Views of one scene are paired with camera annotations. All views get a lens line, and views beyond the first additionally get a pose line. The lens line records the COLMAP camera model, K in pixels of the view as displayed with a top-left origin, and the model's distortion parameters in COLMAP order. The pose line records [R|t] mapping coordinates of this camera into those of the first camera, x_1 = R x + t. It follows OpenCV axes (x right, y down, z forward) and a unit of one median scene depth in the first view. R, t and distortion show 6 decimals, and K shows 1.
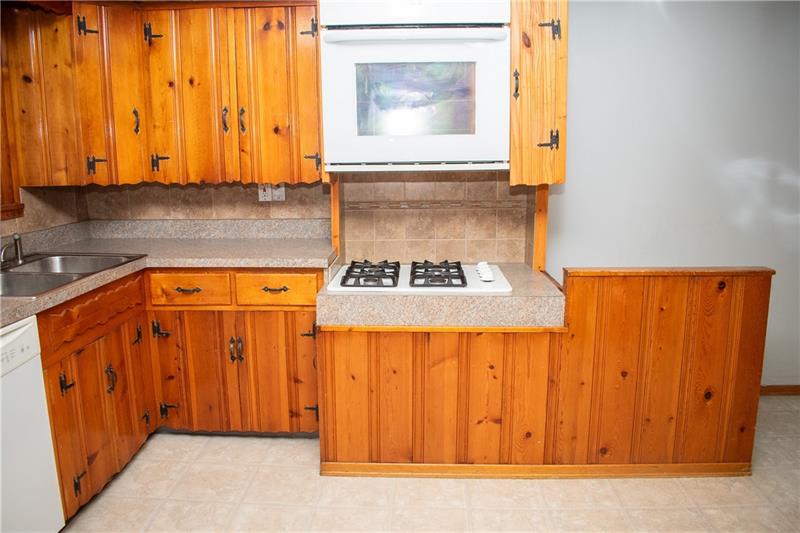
lens RADIAL K [[620.3, 0, 400.6], [0, 620.3, 270.7], [0, 0, 1]] dist [-0.099096, 0.017215]
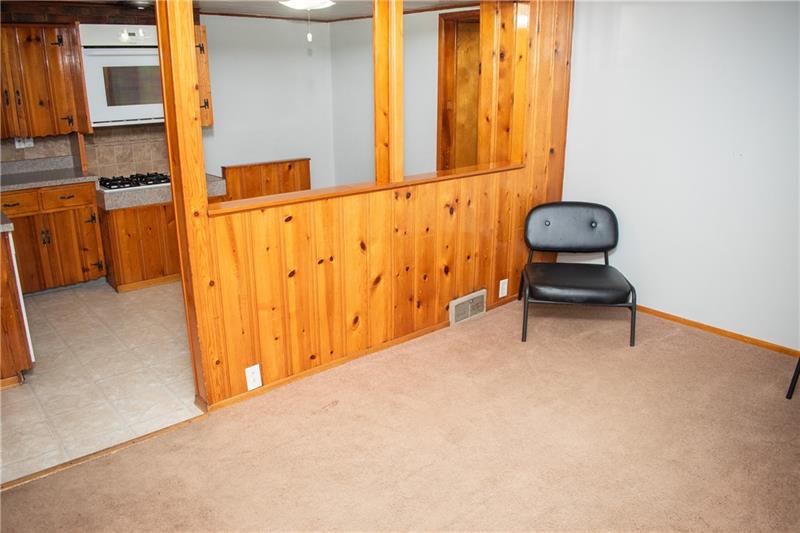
lens RADIAL K [[620.3, 0, 400.6], [0, 620.3, 270.7], [0, 0, 1]] dist [-0.099096, 0.017215]
pose [[0.732080, -0.198791, 0.651568, -0.691278], [0.123501, 0.979355, 0.160036, 0.081271], [-0.669930, -0.036689, 0.741517, -0.926564]]
